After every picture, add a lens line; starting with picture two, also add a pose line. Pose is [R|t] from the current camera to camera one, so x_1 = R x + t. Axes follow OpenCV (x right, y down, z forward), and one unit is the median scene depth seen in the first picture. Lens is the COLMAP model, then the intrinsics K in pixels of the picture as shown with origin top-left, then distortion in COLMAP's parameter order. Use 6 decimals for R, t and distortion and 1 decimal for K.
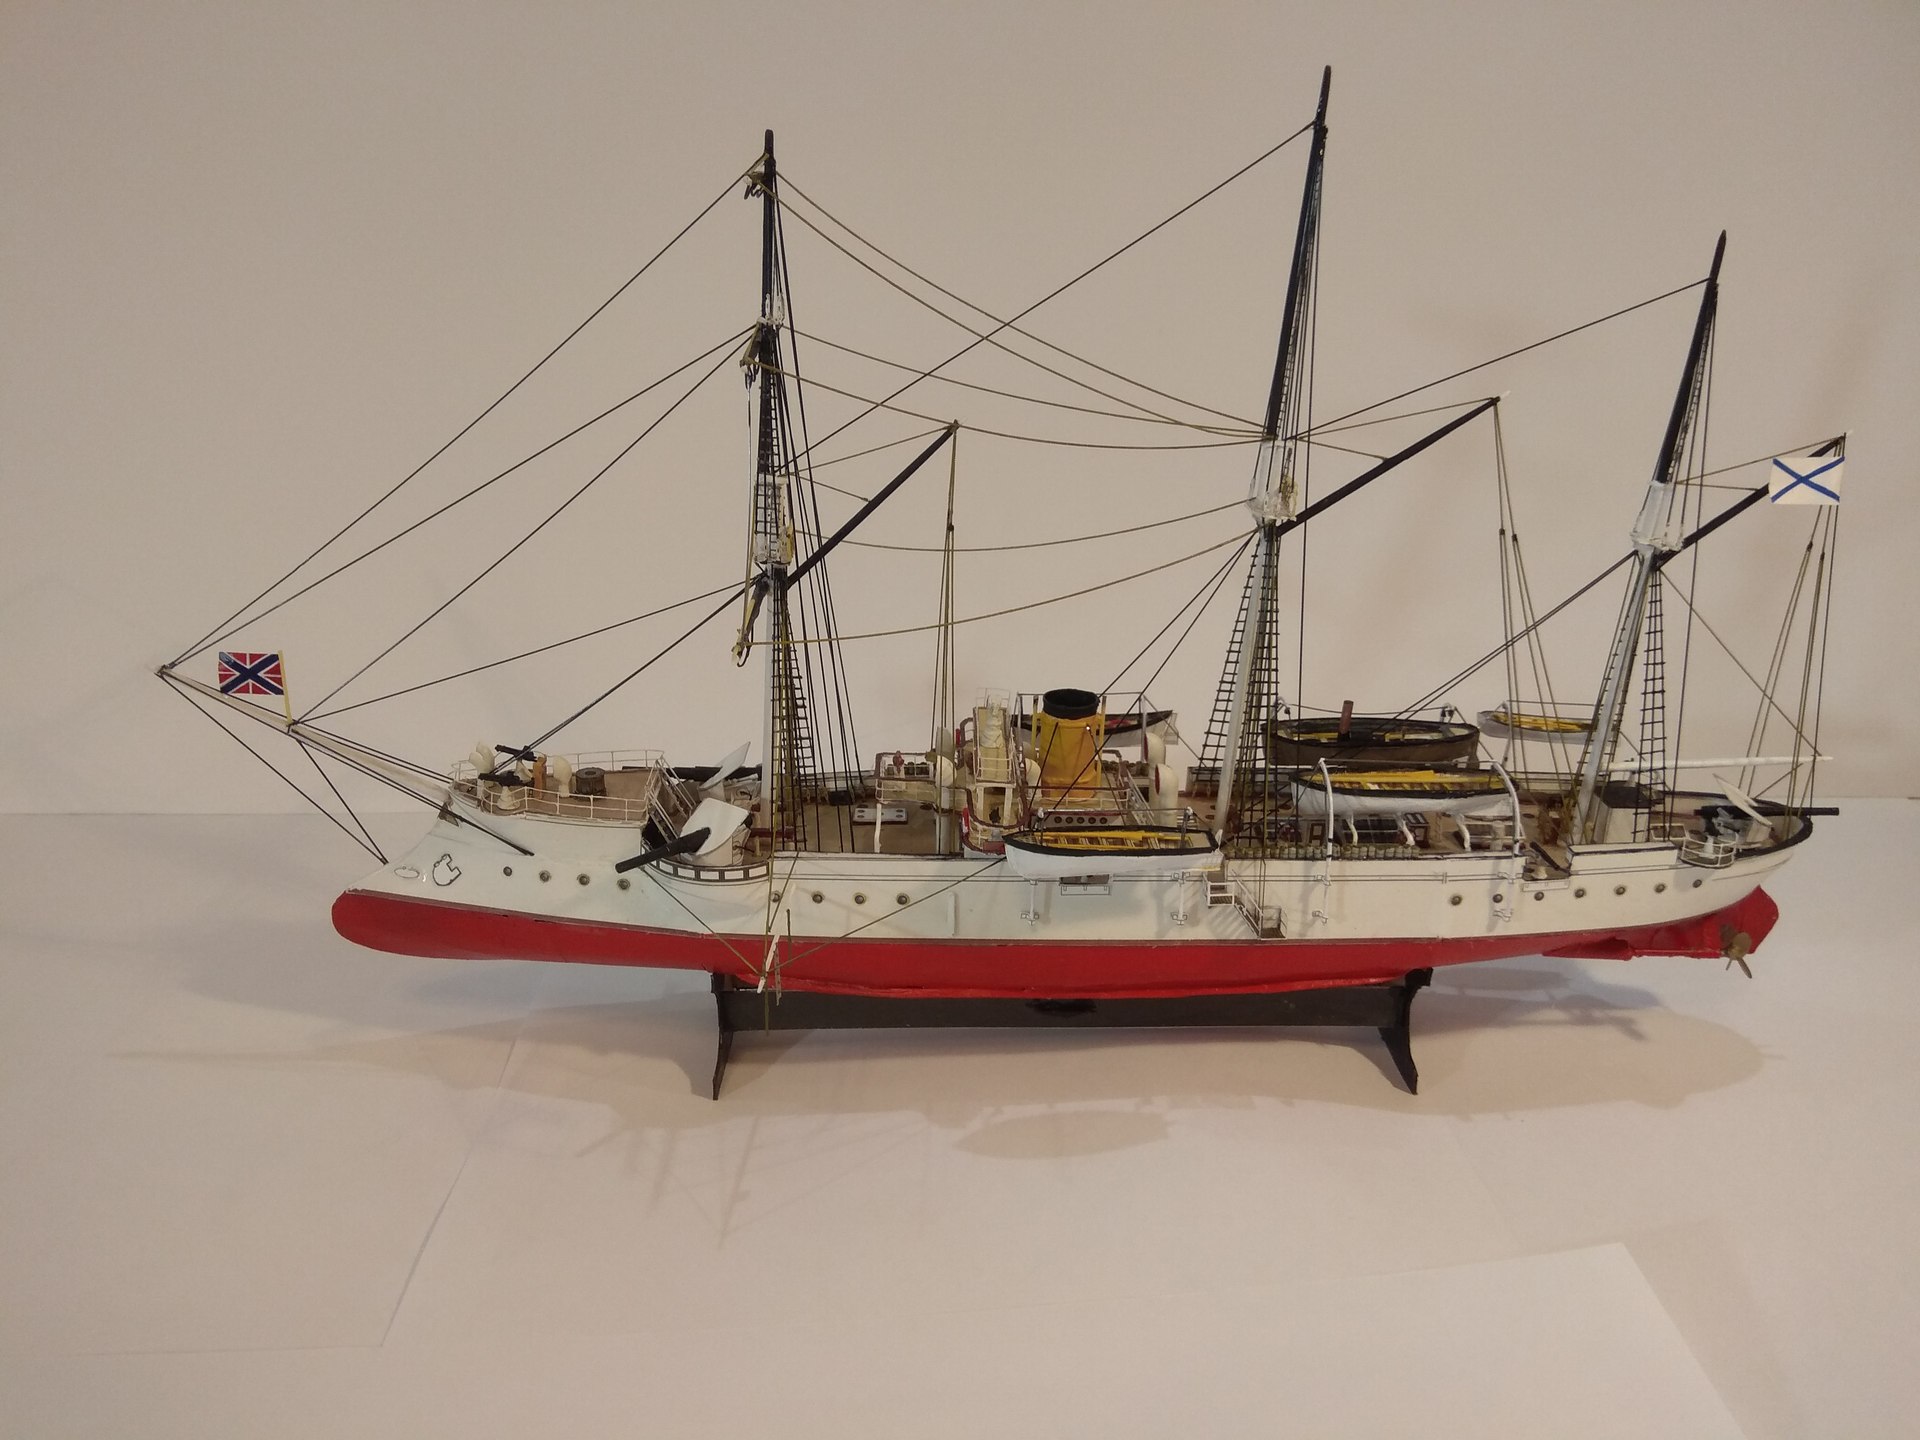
lens RADIAL K [[1468.0, 0, 960.0], [0, 1468.0, 720.0], [0, 0, 1]] dist [-0.036870, -0.005539]
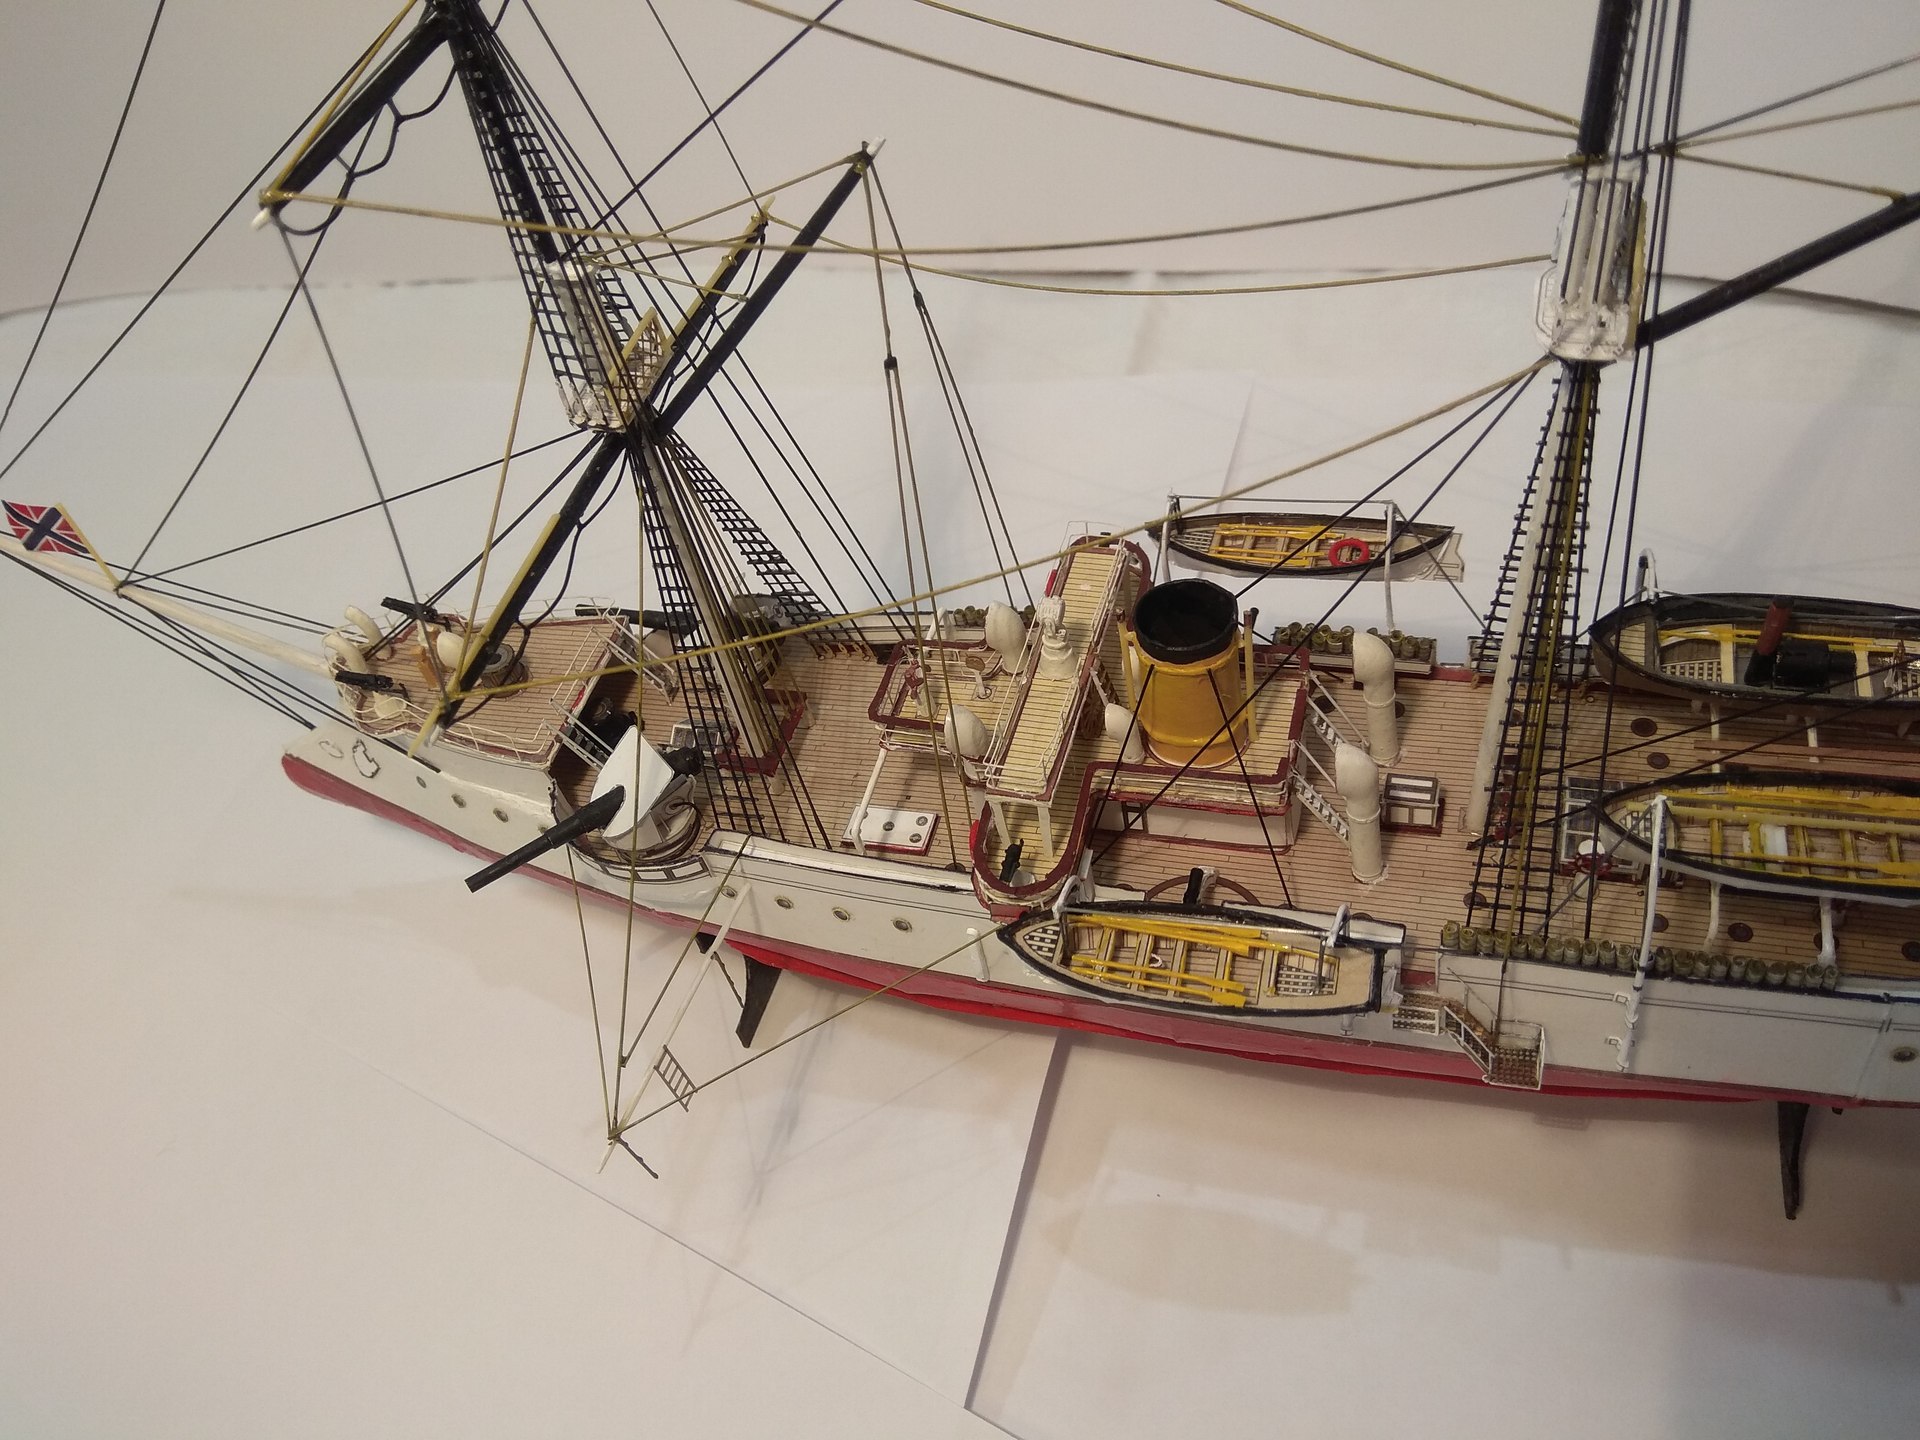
lens RADIAL K [[1468.0, 0, 960.0], [0, 1468.0, 720.0], [0, 0, 1]] dist [-0.036870, -0.005539]
pose [[0.942345, 0.076626, -0.325752, 0.180004], [0.084899, 0.886841, 0.454209, -0.236601], [0.323694, -0.455677, 0.829205, 0.519793]]
